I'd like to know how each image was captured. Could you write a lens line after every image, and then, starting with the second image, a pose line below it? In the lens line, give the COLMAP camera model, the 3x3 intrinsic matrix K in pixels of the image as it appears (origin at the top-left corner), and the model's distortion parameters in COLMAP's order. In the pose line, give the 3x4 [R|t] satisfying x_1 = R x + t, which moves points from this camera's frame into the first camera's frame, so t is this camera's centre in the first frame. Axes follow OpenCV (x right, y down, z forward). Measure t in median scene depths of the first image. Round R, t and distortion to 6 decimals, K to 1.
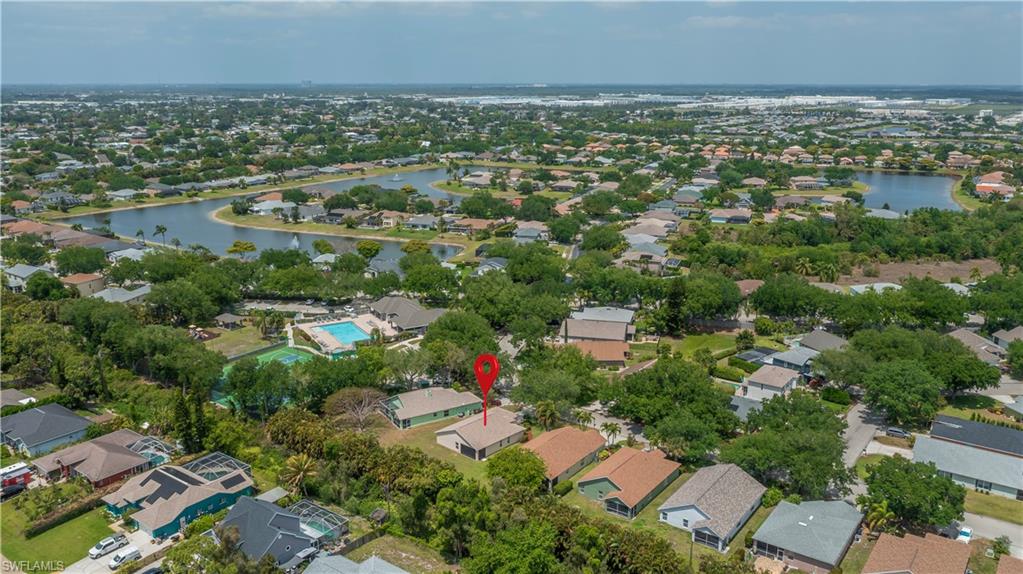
lens RADIAL K [[798.4, 0, 511.5], [0, 798.4, 287.0], [0, 0, 1]] dist [-0.011570, -0.001518]
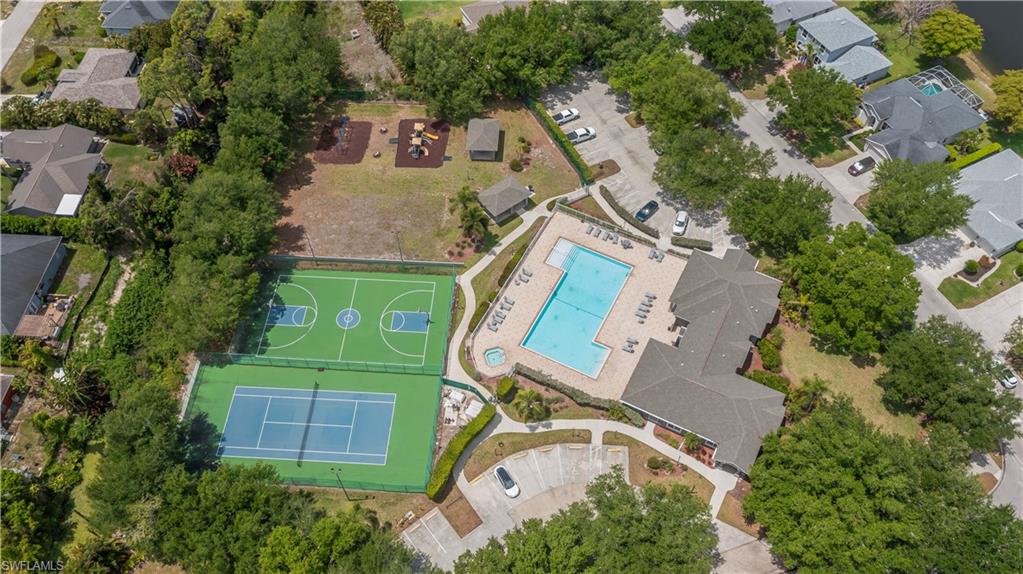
lens RADIAL K [[798.4, 0, 511.5], [0, 798.4, 287.0], [0, 0, 1]] dist [-0.011570, -0.001518]
pose [[0.534843, 0.682317, -0.498384, 0.017508], [-0.198732, 0.674873, 0.710670, -0.294758], [0.821248, -0.281052, 0.496550, 0.691236]]
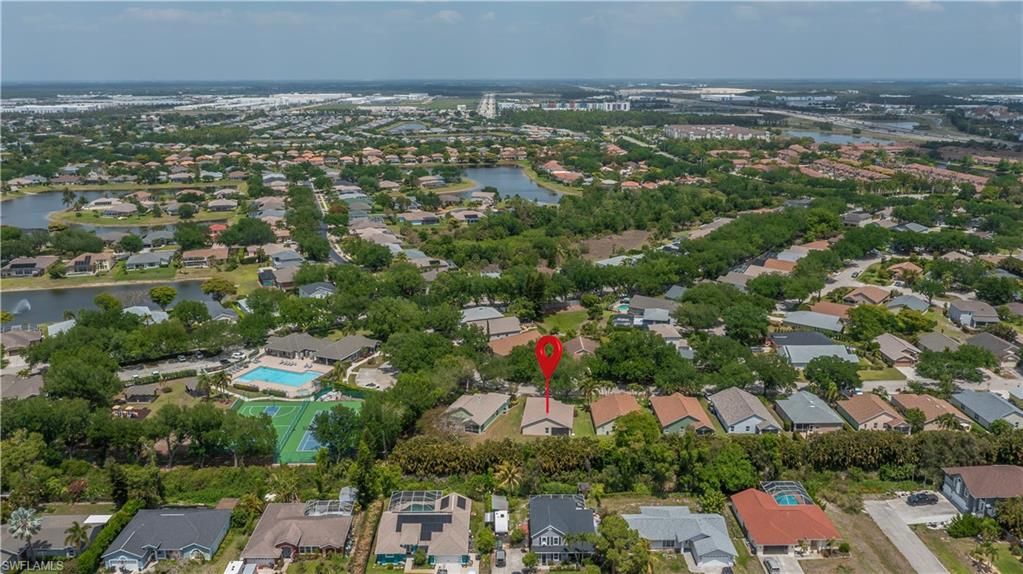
lens RADIAL K [[798.4, 0, 511.5], [0, 798.4, 287.0], [0, 0, 1]] dist [-0.011570, -0.001518]
pose [[0.799447, -0.155334, 0.580306, -0.516469], [0.152233, 0.986844, 0.054433, -0.060814], [-0.581127, 0.044825, 0.812577, 0.017624]]
